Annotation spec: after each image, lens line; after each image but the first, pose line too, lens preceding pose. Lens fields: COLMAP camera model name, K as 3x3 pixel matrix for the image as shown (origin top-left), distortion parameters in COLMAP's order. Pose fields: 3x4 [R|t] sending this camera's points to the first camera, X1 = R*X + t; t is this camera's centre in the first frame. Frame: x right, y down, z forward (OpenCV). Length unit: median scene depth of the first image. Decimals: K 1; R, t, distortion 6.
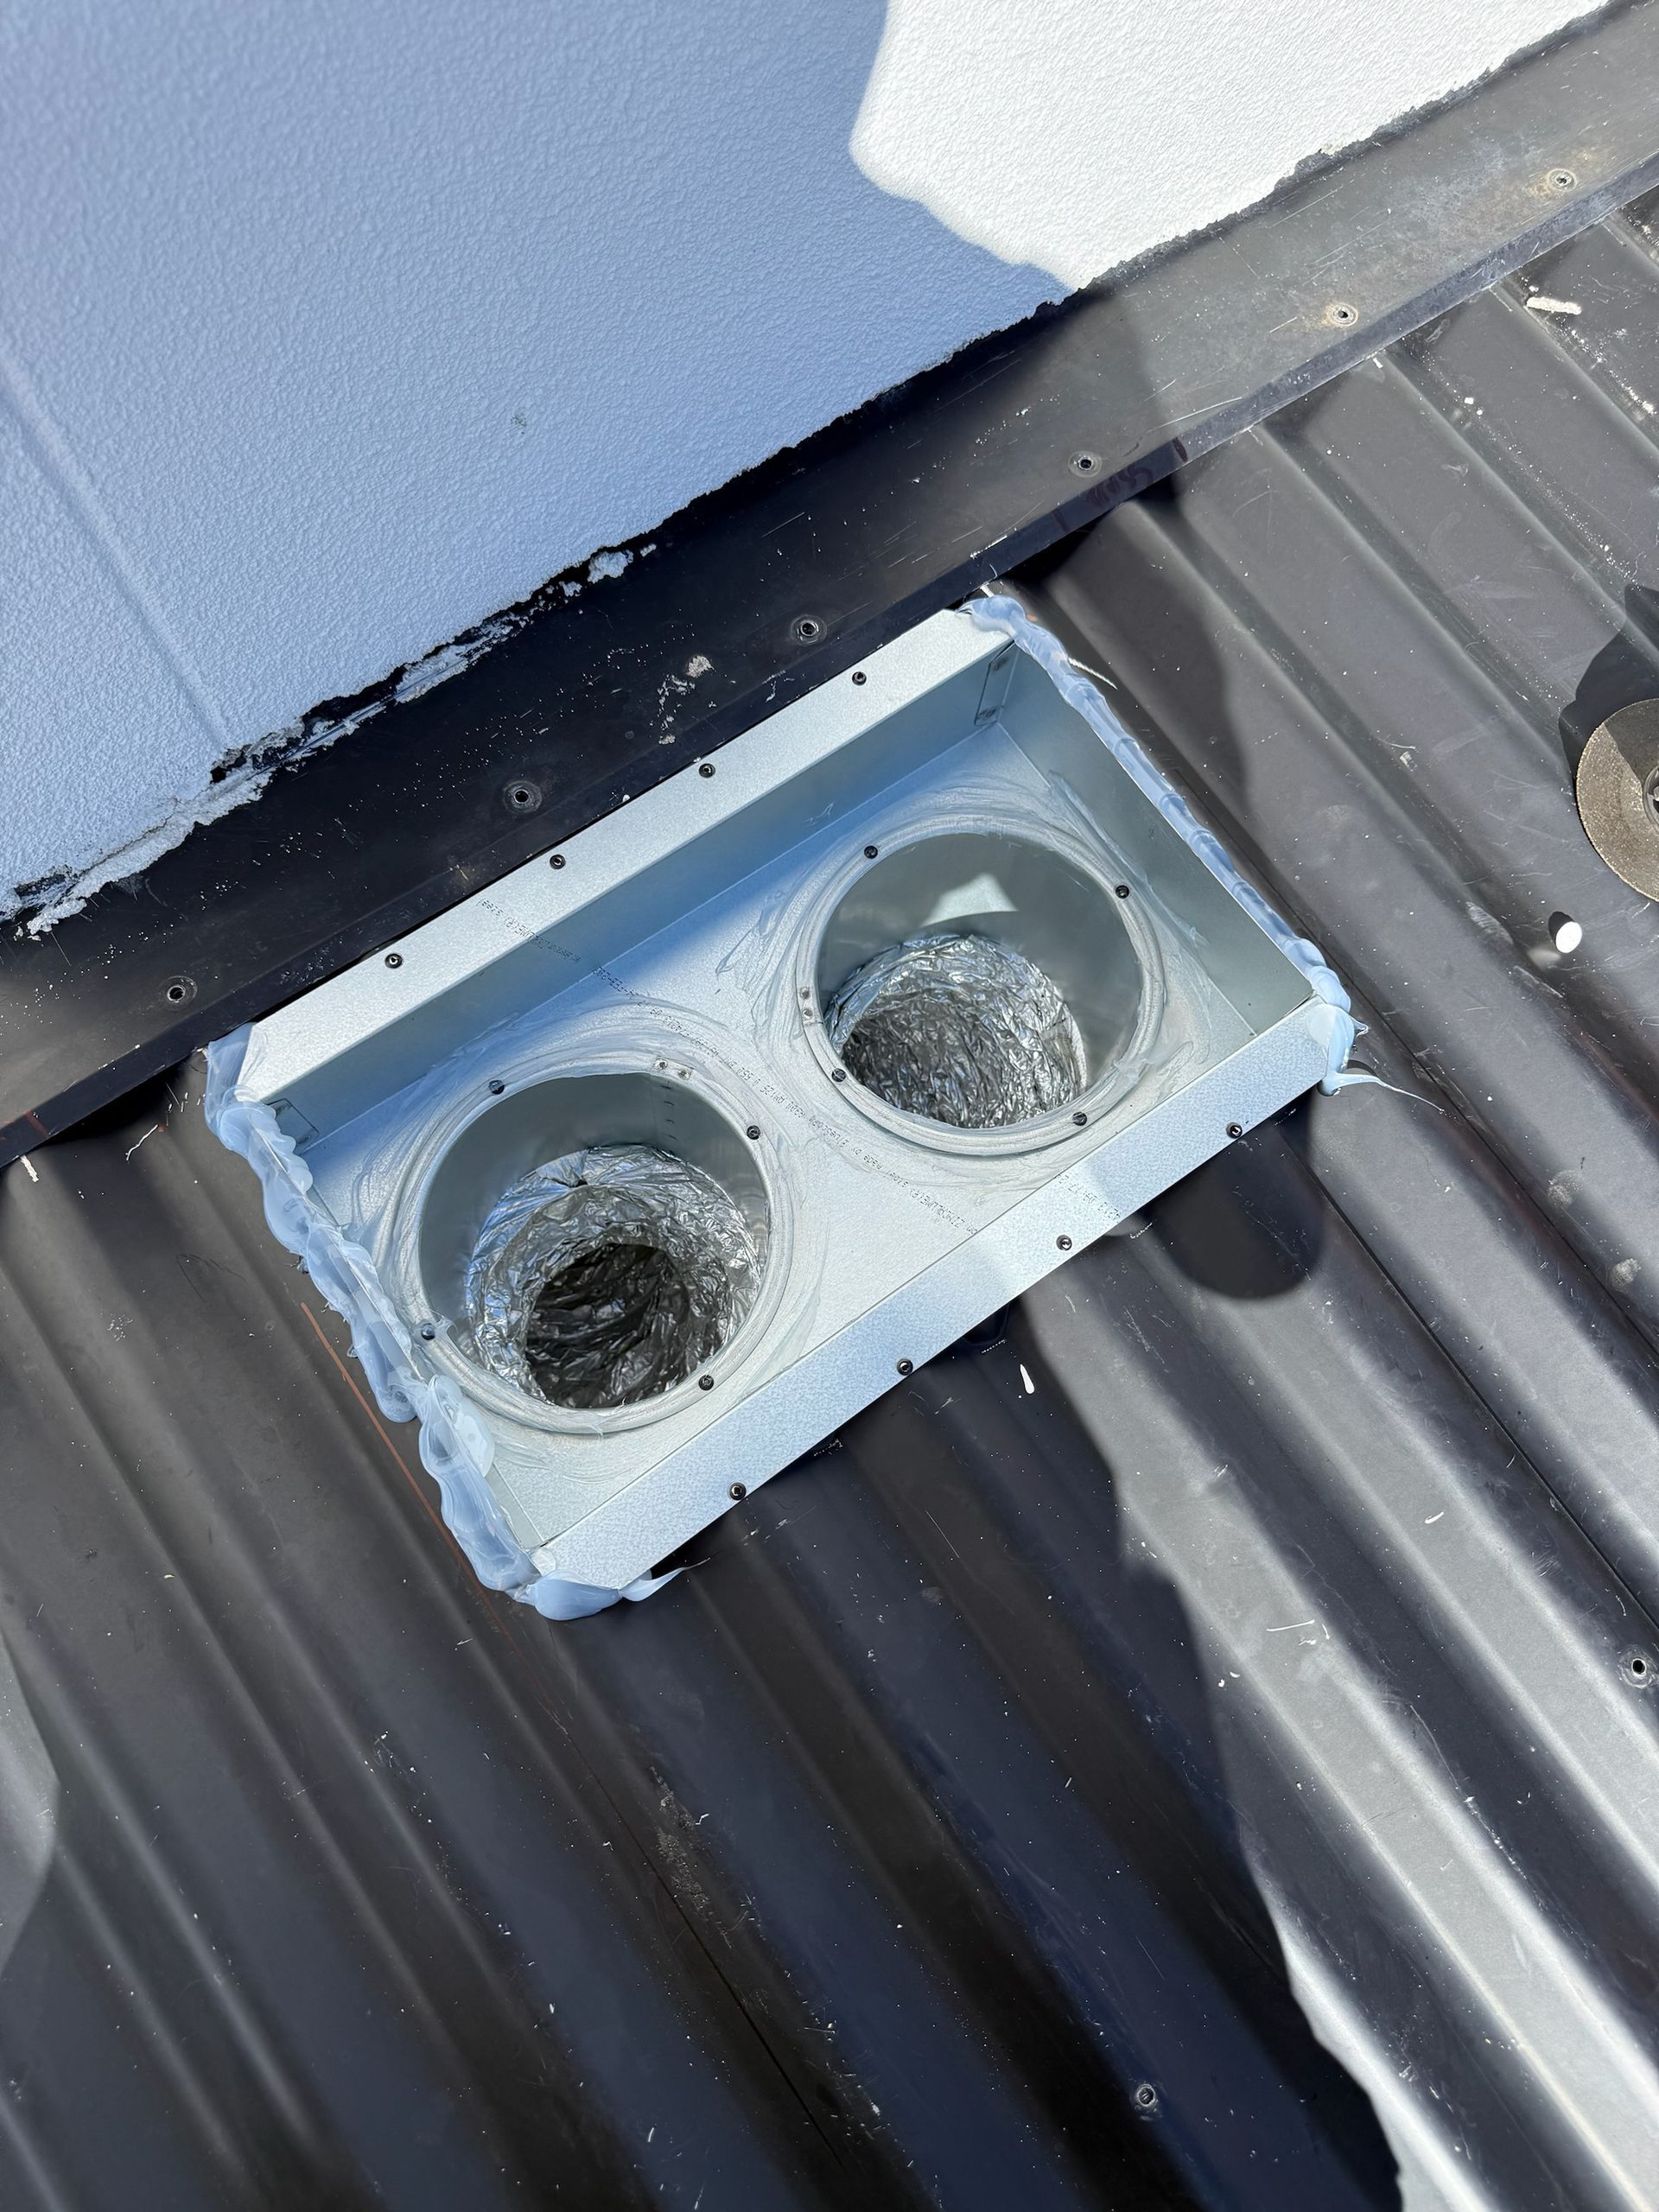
lens RADIAL K [[1588.2, 0, 837.5], [0, 1588.2, 1100.1], [0, 0, 1]] dist [-0.001566, -0.000763]
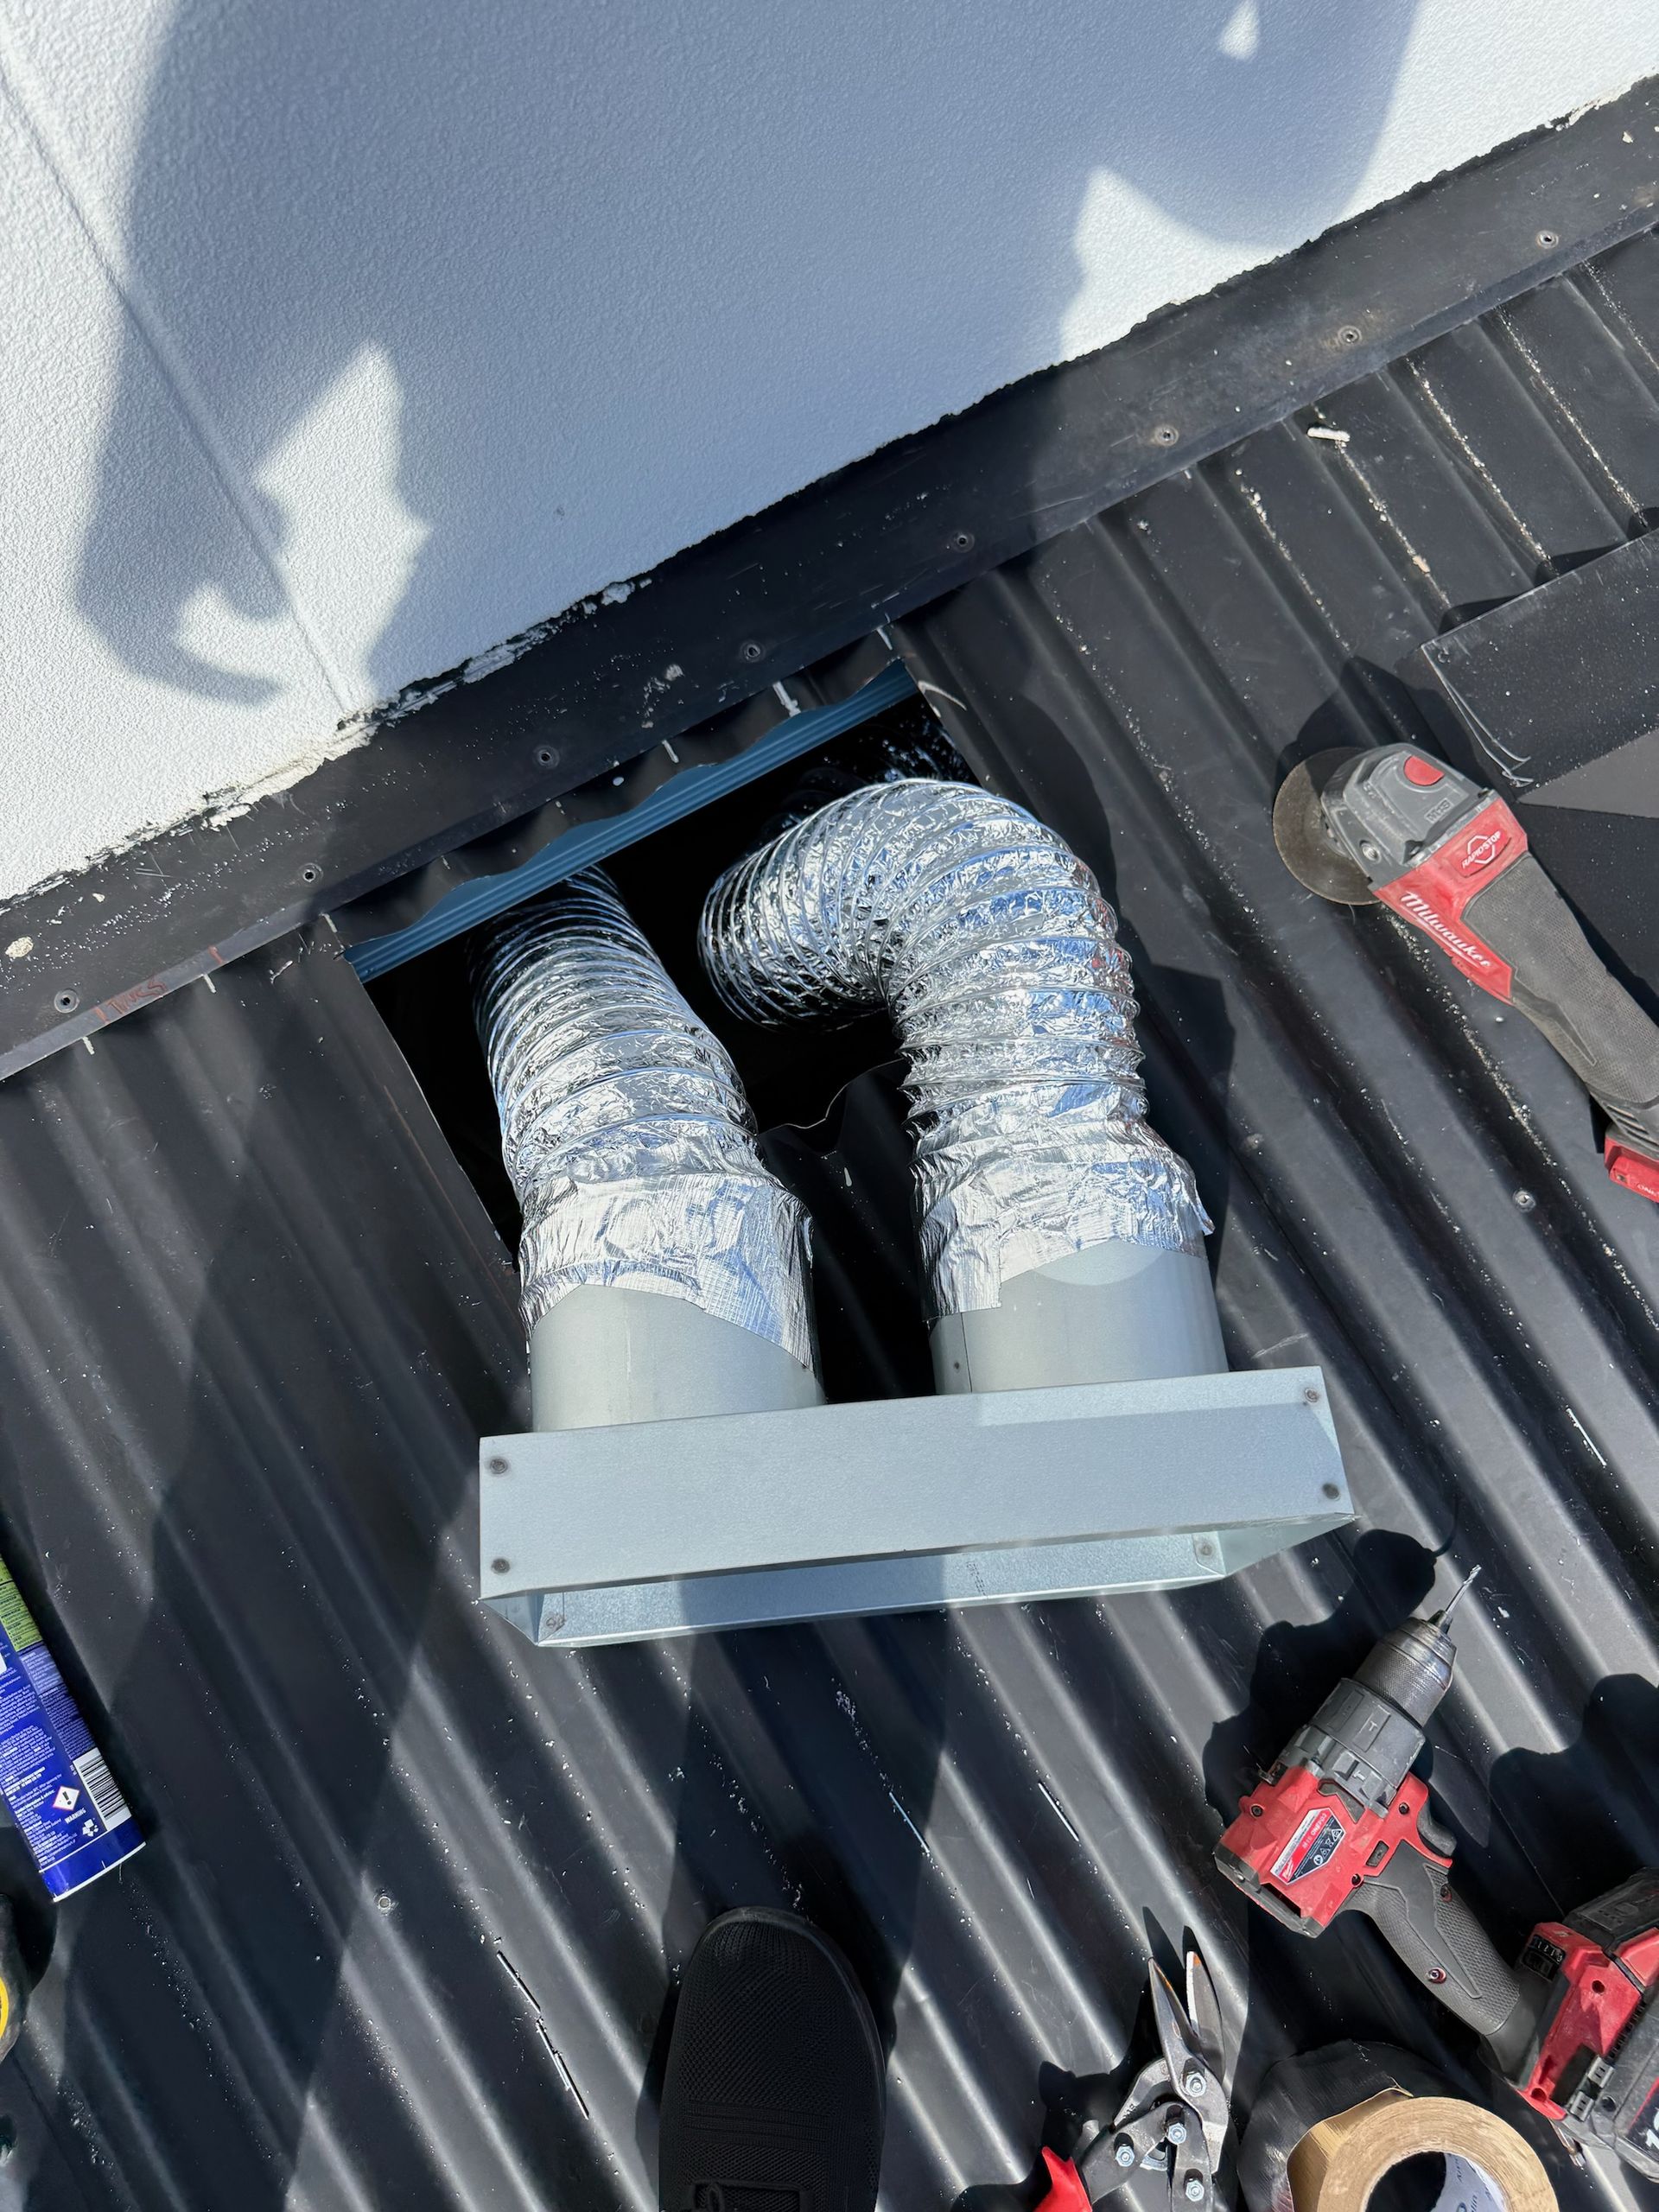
lens RADIAL K [[1588.2, 0, 825.9], [0, 1588.2, 1114.1], [0, 0, 1]] dist [-0.001566, -0.000763]
pose [[0.996268, 0.086045, -0.006806, 0.093419], [-0.084693, 0.989719, 0.115253, -0.053837], [0.016653, -0.114247, 0.993313, -0.469701]]
